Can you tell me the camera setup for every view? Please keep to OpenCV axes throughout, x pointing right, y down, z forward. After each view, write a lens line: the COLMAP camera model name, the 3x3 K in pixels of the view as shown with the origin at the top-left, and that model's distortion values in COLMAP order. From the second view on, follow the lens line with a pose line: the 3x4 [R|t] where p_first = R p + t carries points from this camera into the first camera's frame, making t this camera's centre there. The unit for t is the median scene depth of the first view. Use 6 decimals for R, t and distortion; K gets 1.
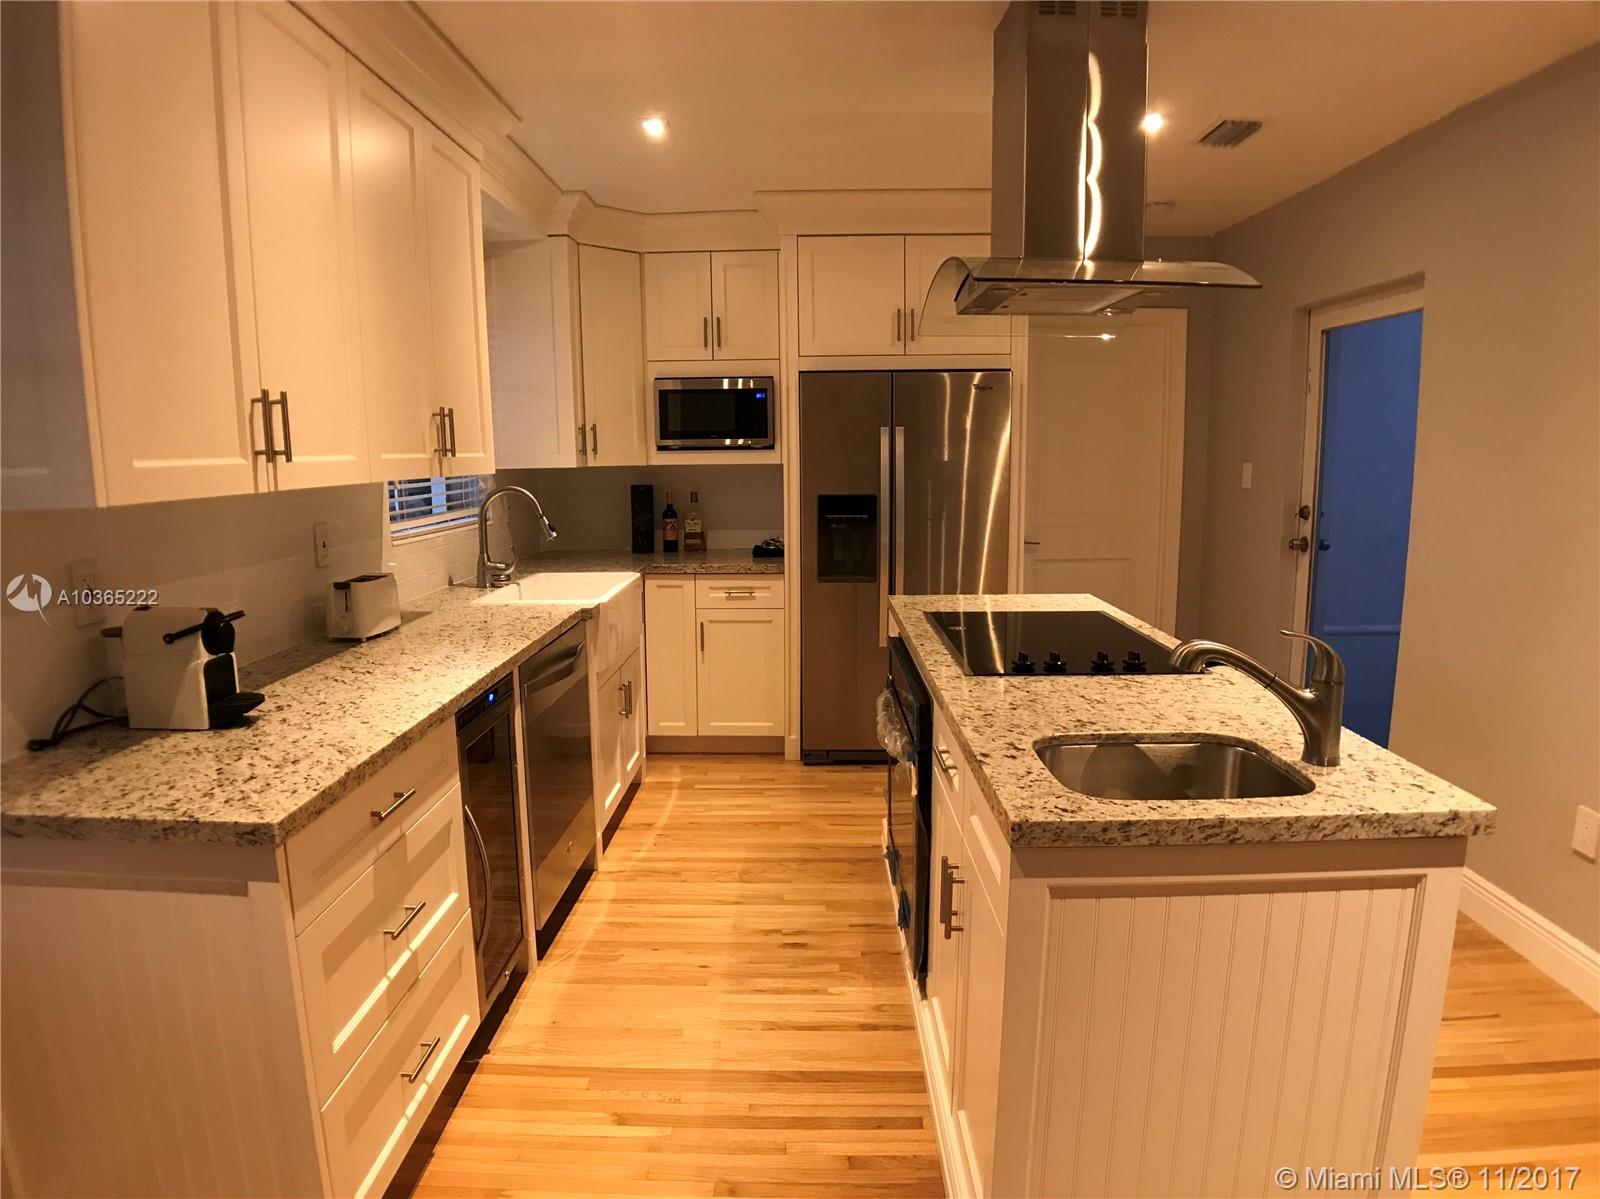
lens RADIAL K [[928.9, 0, 802.7], [0, 928.9, 584.6], [0, 0, 1]] dist [-0.094279, 0.006588]
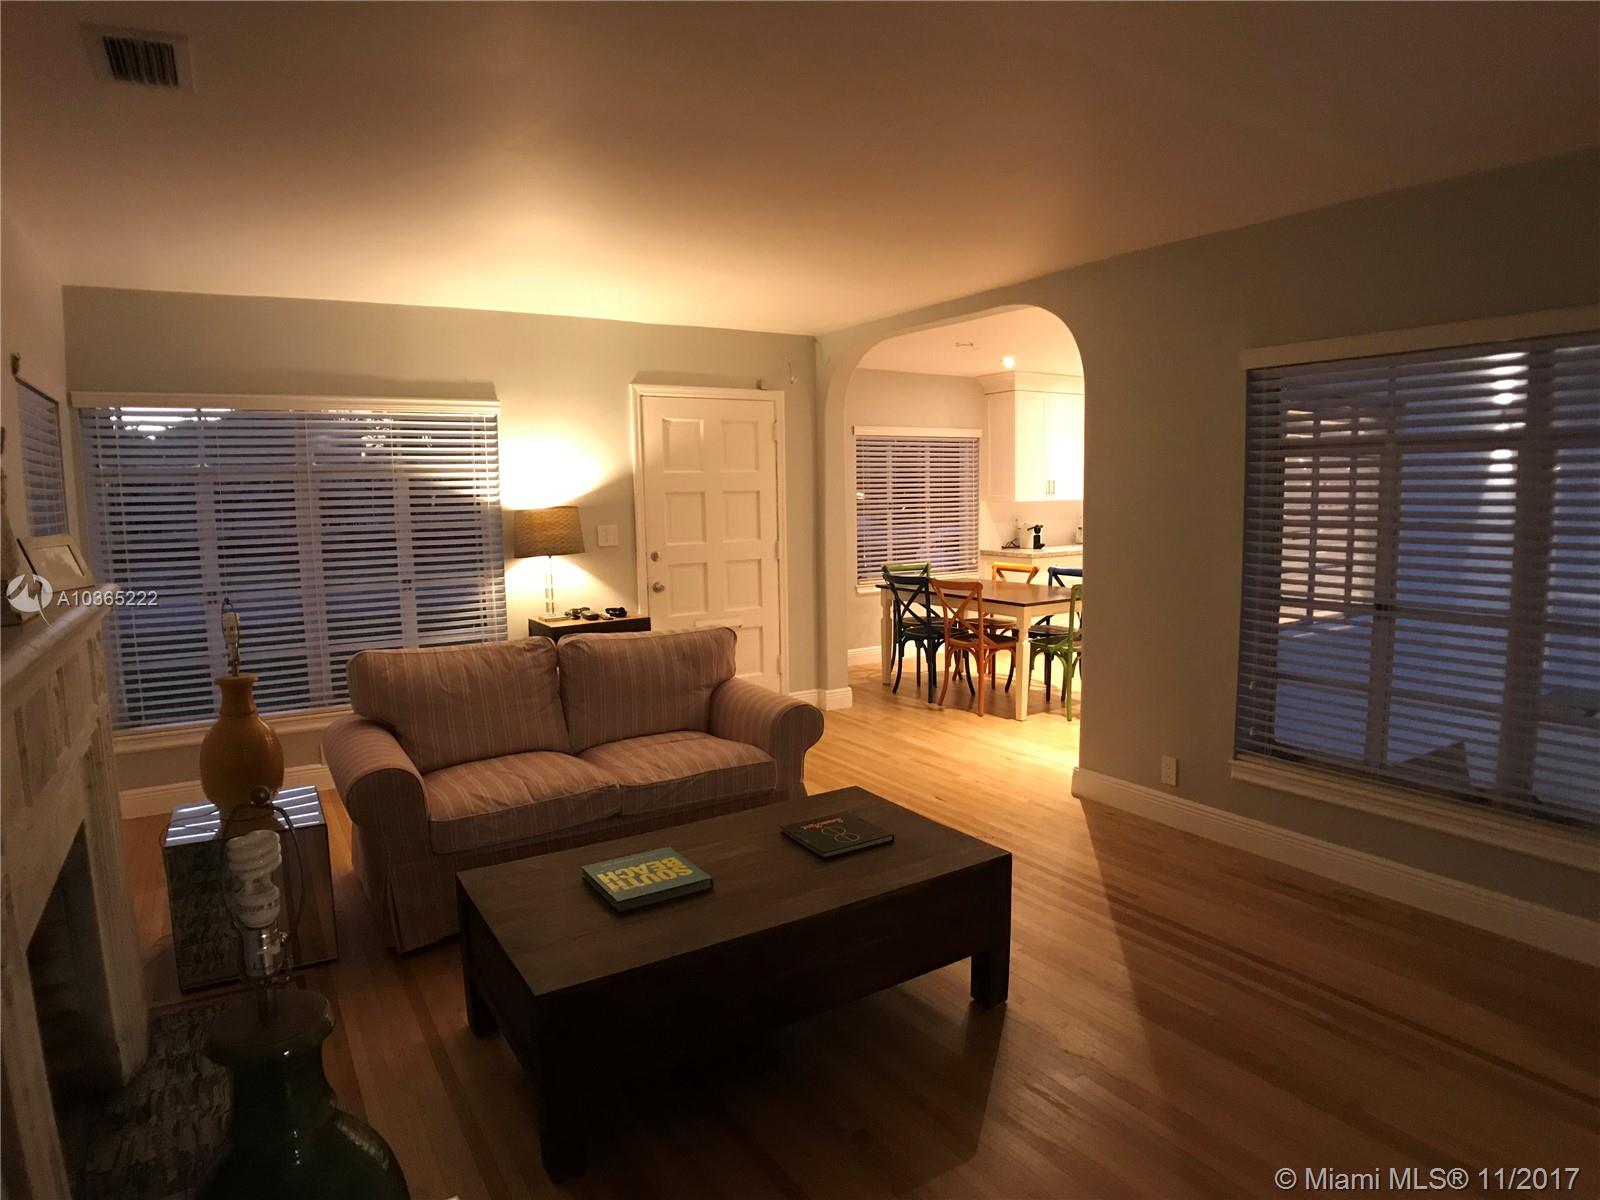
lens RADIAL K [[928.9, 0, 793.3], [0, 928.9, 604.6], [0, 0, 1]] dist [-0.094279, 0.006588]
pose [[0.554051, 0.098406, -0.826646, 1.330092], [-0.105159, 0.993308, 0.047763, 0.171483], [0.825814, 0.060466, 0.560692, -1.372064]]
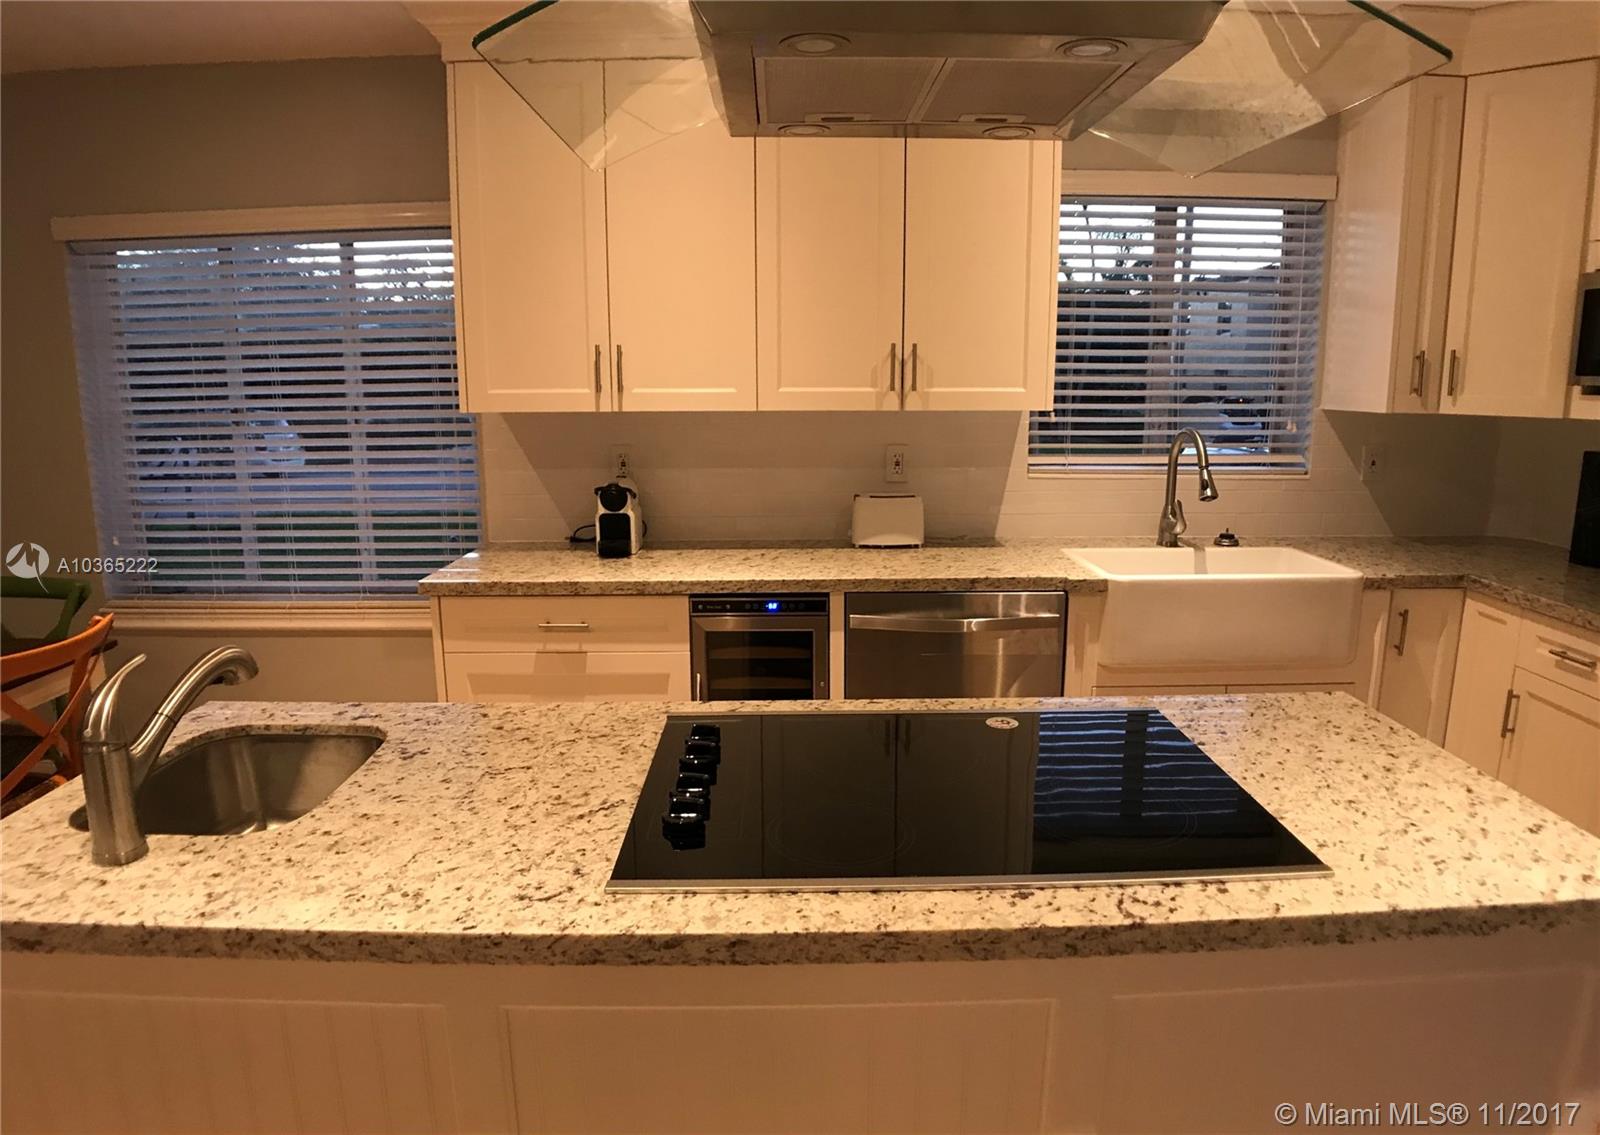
lens RADIAL K [[988.2, 0, 800.9], [0, 988.2, 558.0], [0, 0, 1]] dist [-0.073088, -0.001589]
pose [[0.023423, 0.192151, -0.981086, 0.526924], [-0.142105, 0.972030, 0.186984, -0.104608], [0.989574, 0.135037, 0.050073, 0.602579]]
